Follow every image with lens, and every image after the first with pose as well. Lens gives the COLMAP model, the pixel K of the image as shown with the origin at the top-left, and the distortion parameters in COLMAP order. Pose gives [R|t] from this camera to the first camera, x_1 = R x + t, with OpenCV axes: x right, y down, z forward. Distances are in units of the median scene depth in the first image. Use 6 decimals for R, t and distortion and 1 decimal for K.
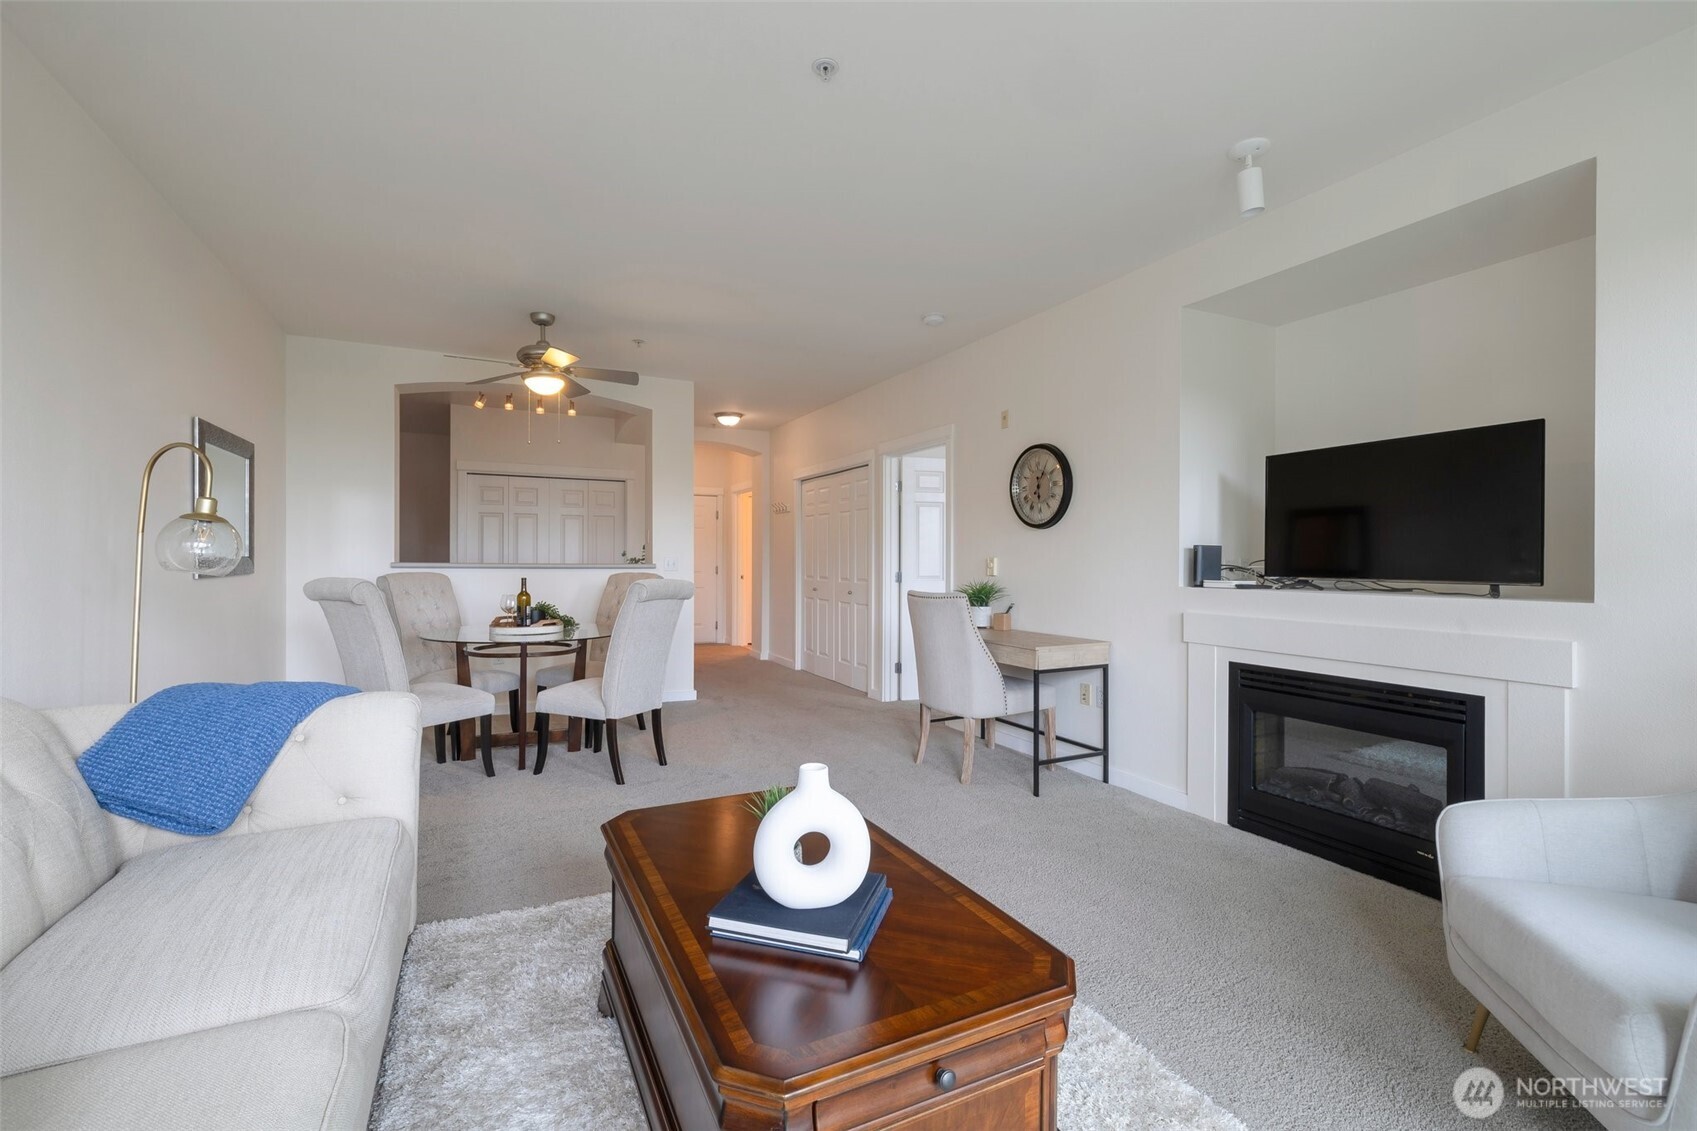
lens RADIAL K [[713.2, 0, 843.2], [0, 713.2, 559.7], [0, 0, 1]] dist [-0.002716, 0.003796]
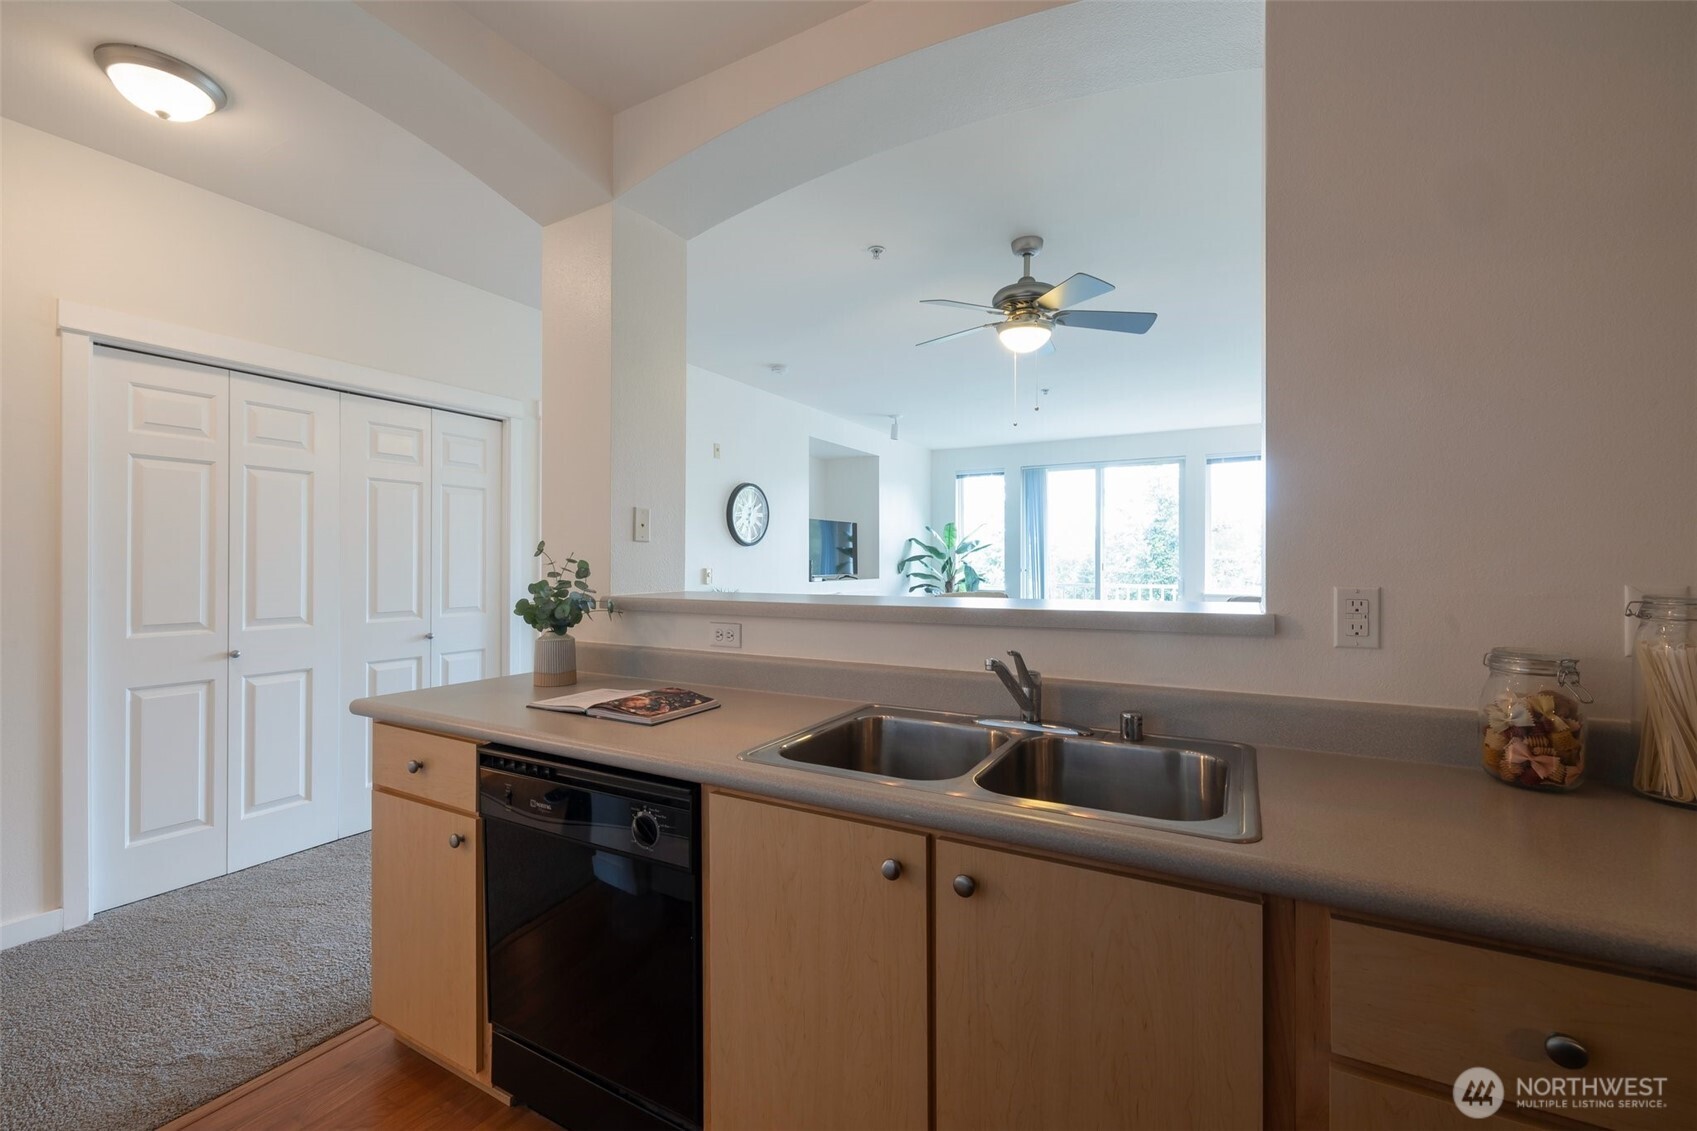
lens RADIAL K [[713.2, 0, 843.2], [0, 713.2, 559.7], [0, 0, 1]] dist [-0.002716, 0.003796]
pose [[-0.554058, -0.001869, 0.832476, -1.264977], [-0.003796, 0.999993, -0.000281, -0.023696], [-0.832470, -0.003316, -0.554061, 2.135675]]
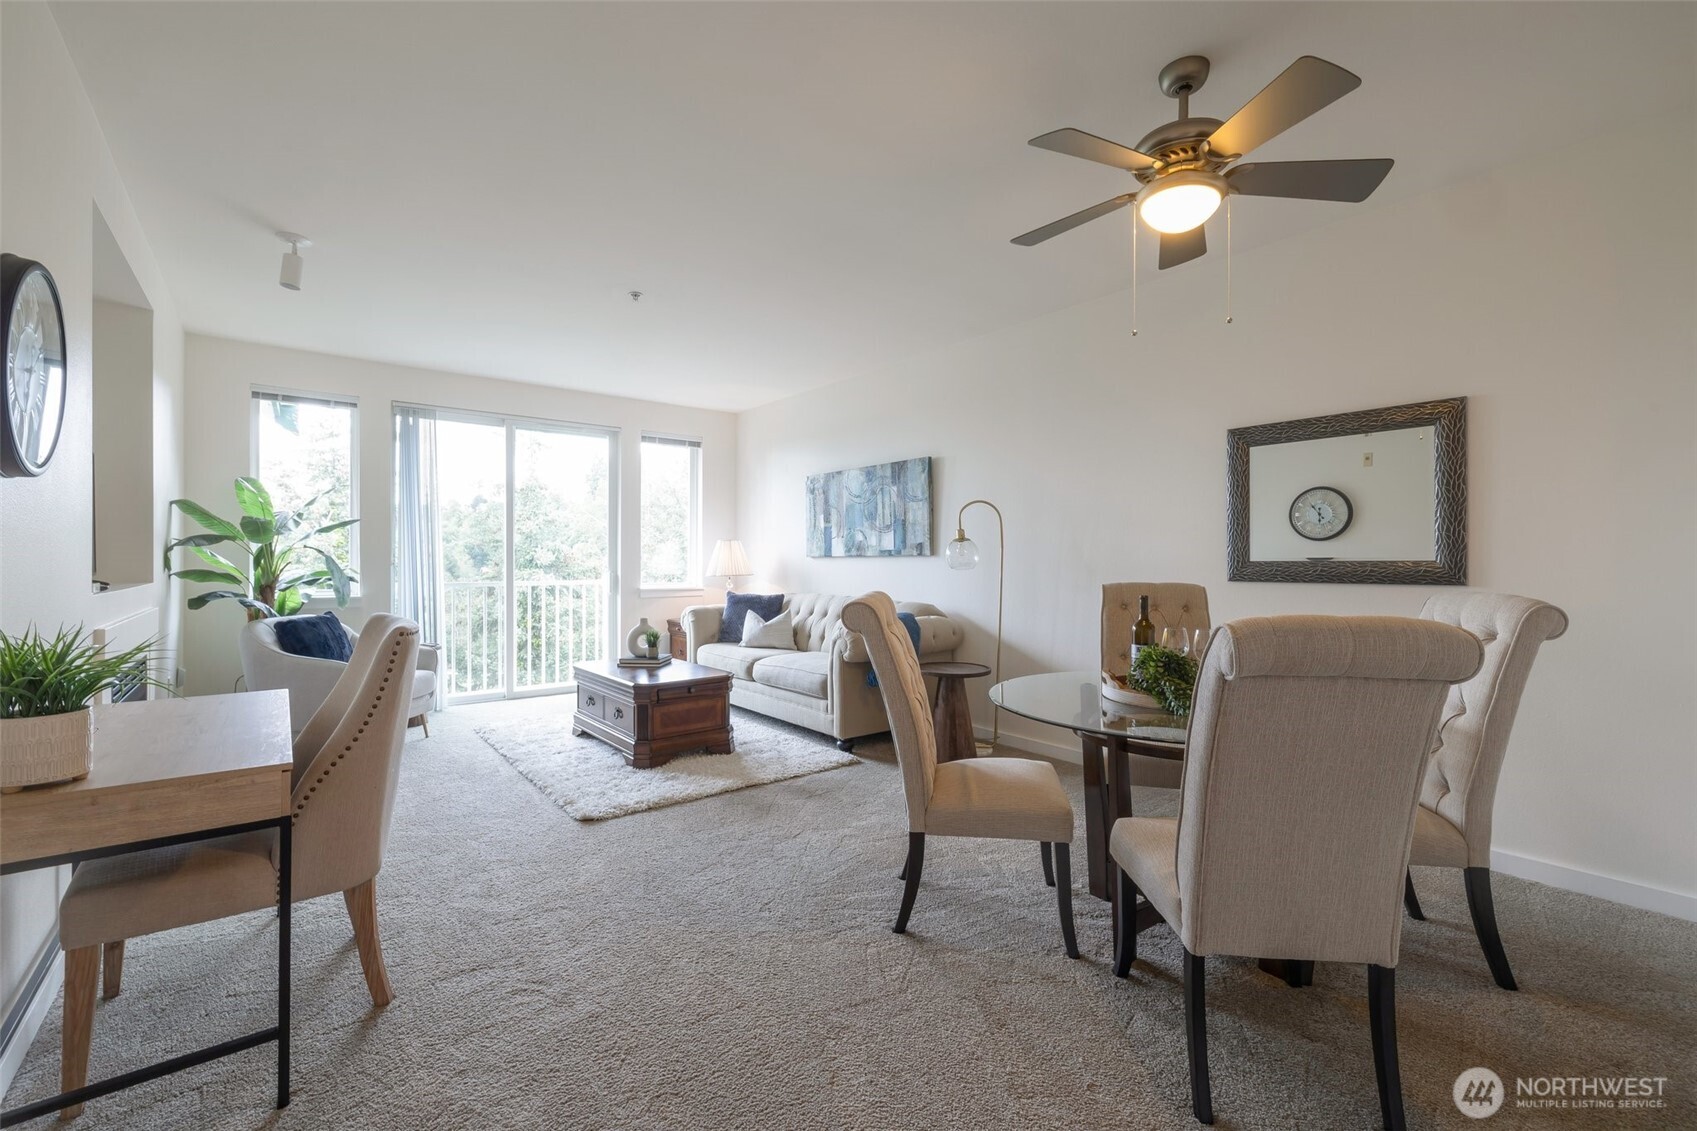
lens RADIAL K [[713.2, 0, 843.2], [0, 713.2, 559.7], [0, 0, 1]] dist [-0.002716, 0.003796]
pose [[-0.980877, -0.004828, -0.194567, -0.125887], [-0.004836, 0.999988, -0.000433, -0.000360], [0.194567, 0.000516, -0.980889, 1.981032]]
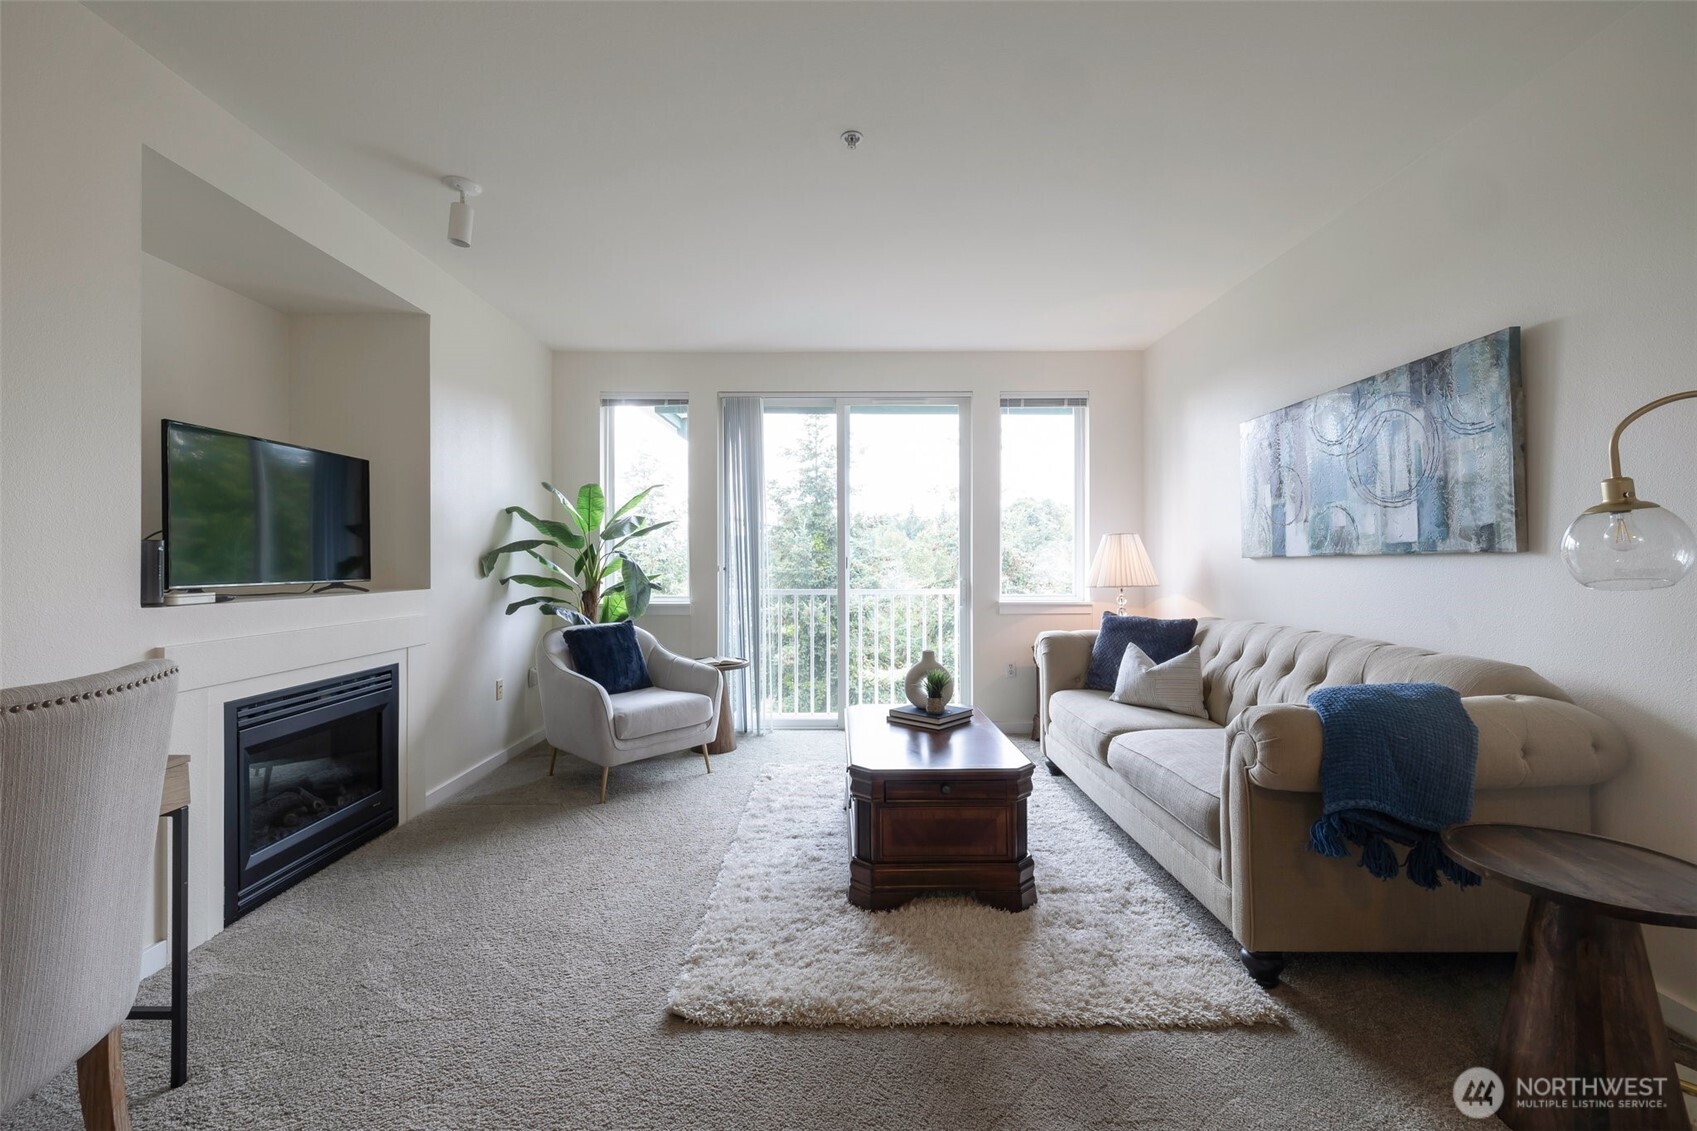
lens RADIAL K [[713.2, 0, 843.2], [0, 713.2, 559.7], [0, 0, 1]] dist [-0.002716, 0.003796]
pose [[-0.891988, 0.001181, 0.452057, -0.357581], [-0.000109, 0.999996, -0.002828, -0.001903], [-0.452058, -0.002572, -0.891985, 1.366251]]
